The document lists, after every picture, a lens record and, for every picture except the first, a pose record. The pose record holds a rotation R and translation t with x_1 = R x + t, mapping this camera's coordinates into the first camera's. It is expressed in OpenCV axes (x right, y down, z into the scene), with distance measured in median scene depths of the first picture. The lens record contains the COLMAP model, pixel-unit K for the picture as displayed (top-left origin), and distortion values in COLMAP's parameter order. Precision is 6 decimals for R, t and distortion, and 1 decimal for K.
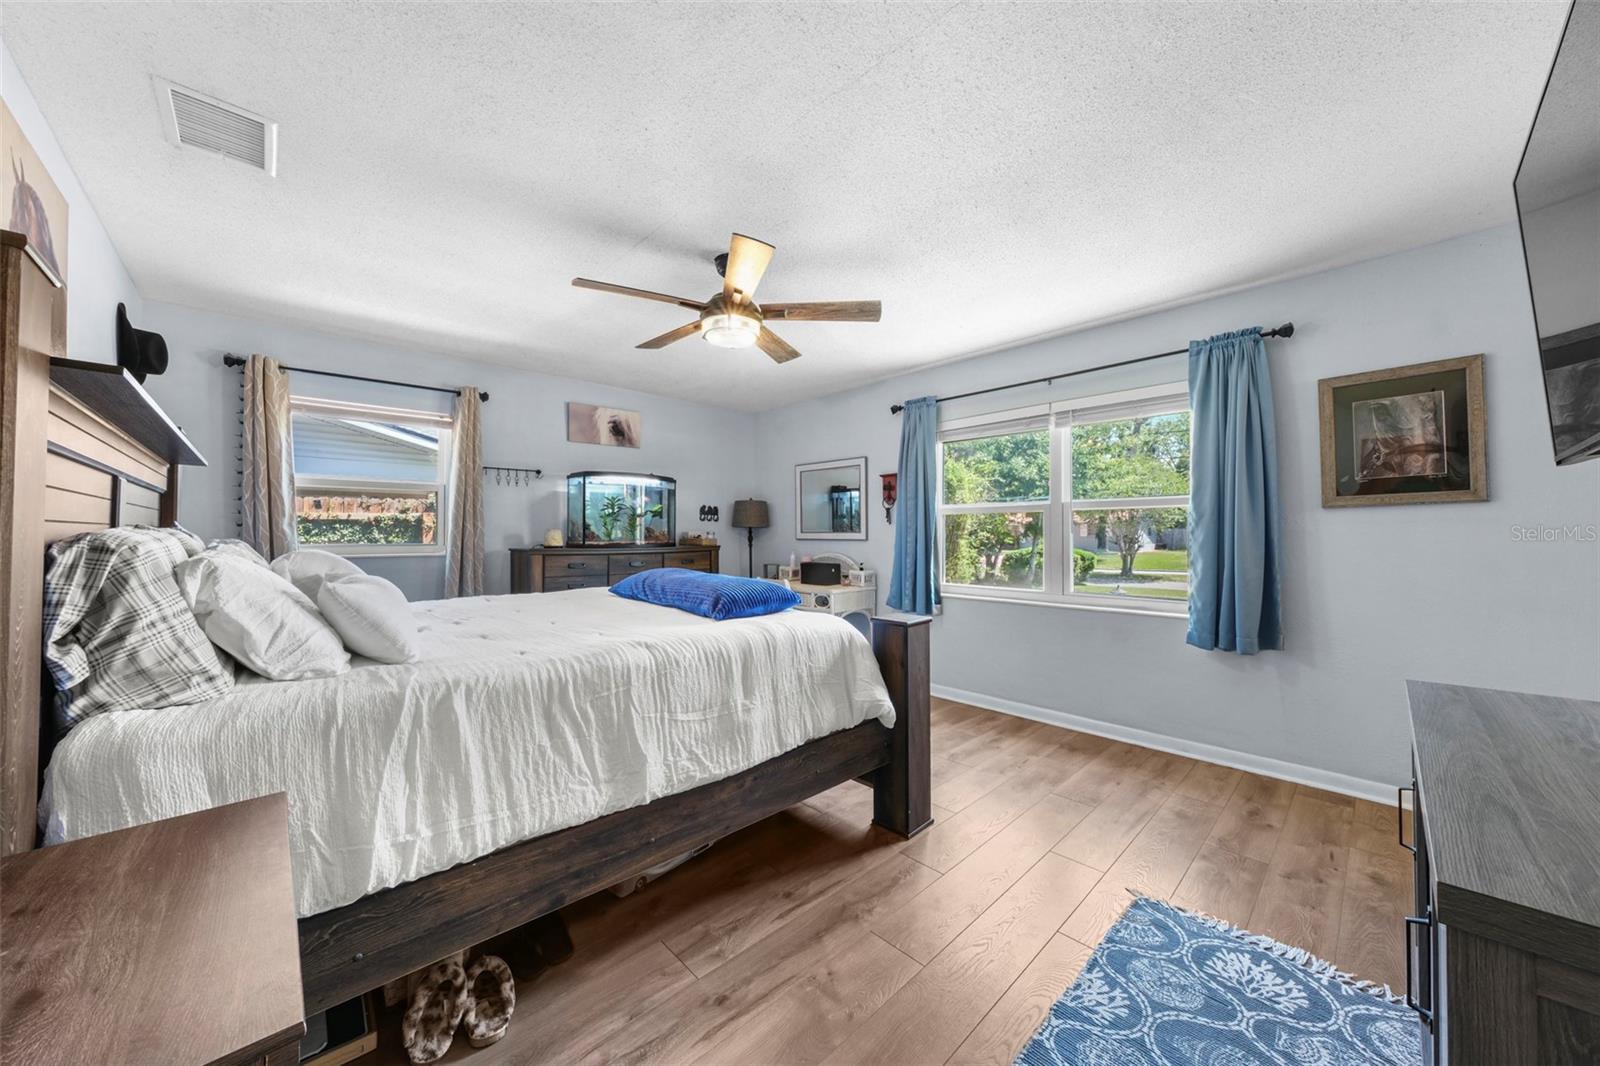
lens RADIAL K [[553.7, 0, 807.0], [0, 553.7, 529.4], [0, 0, 1]] dist [-0.001747, 0.000369]
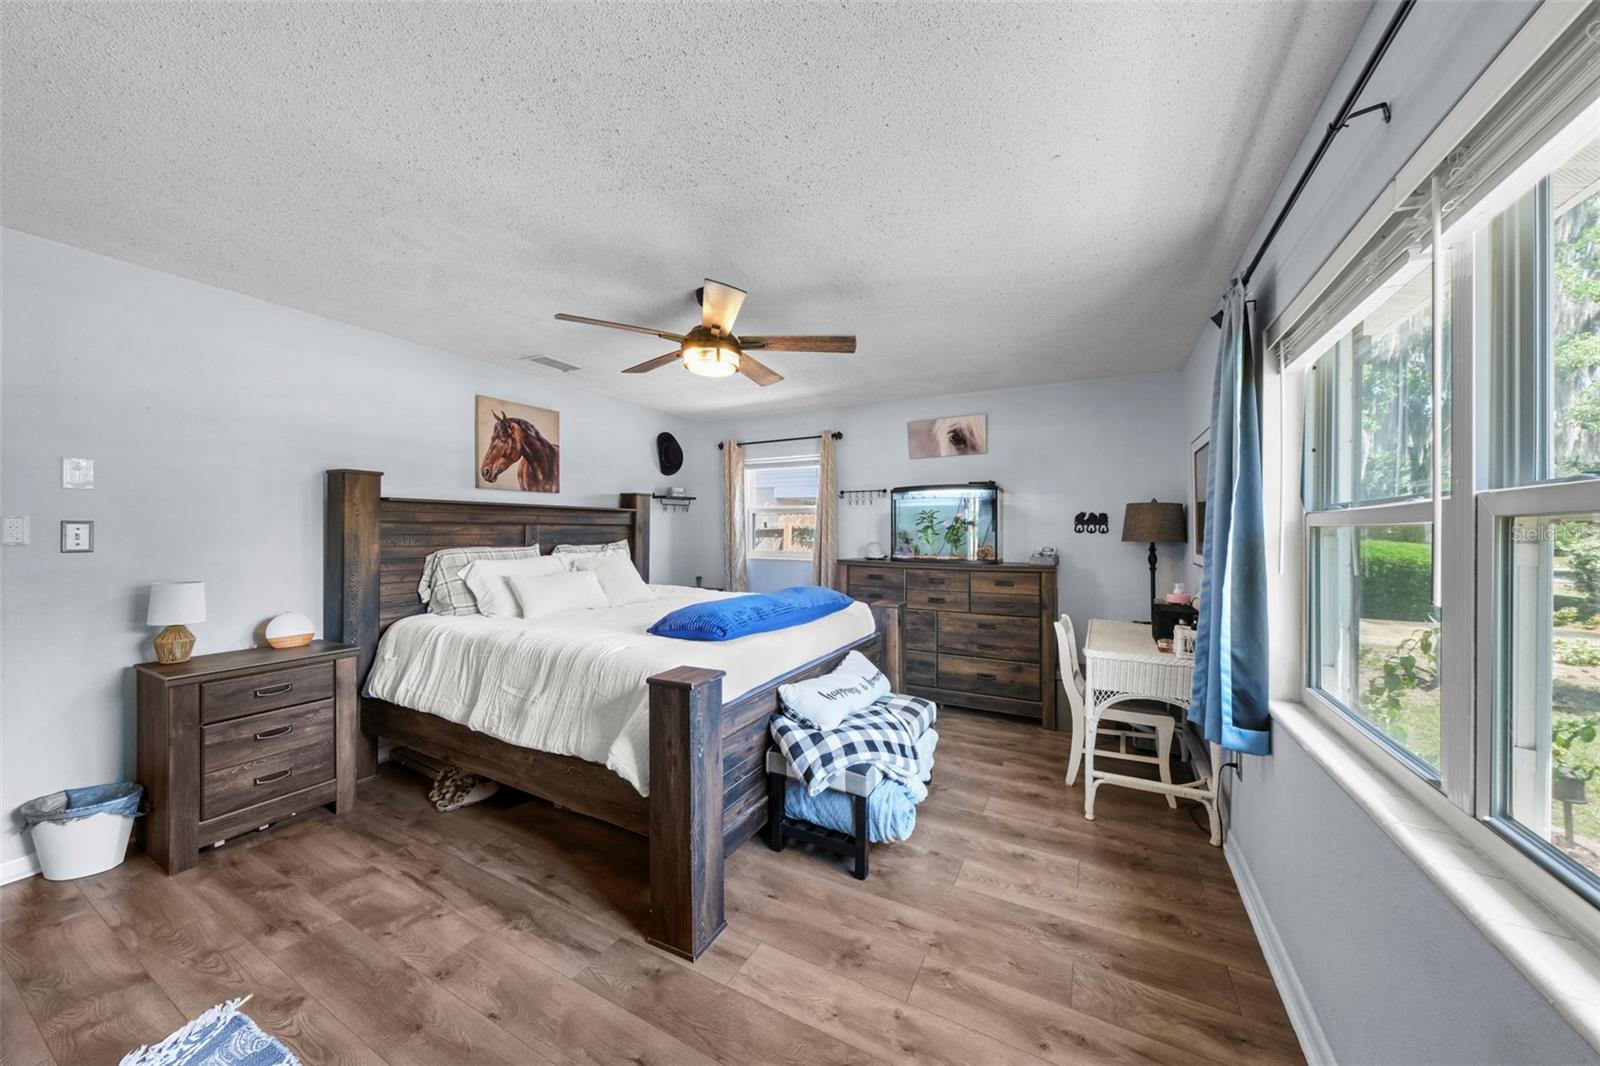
lens RADIAL K [[553.7, 0, 804.5], [0, 553.7, 529.3], [0, 0, 1]] dist [-0.001747, 0.000369]
pose [[0.314772, 0.000765, -0.949167, 0.563945], [0.002126, 0.999997, 0.001511, -0.029126], [0.949165, -0.002494, 0.314769, 0.525375]]
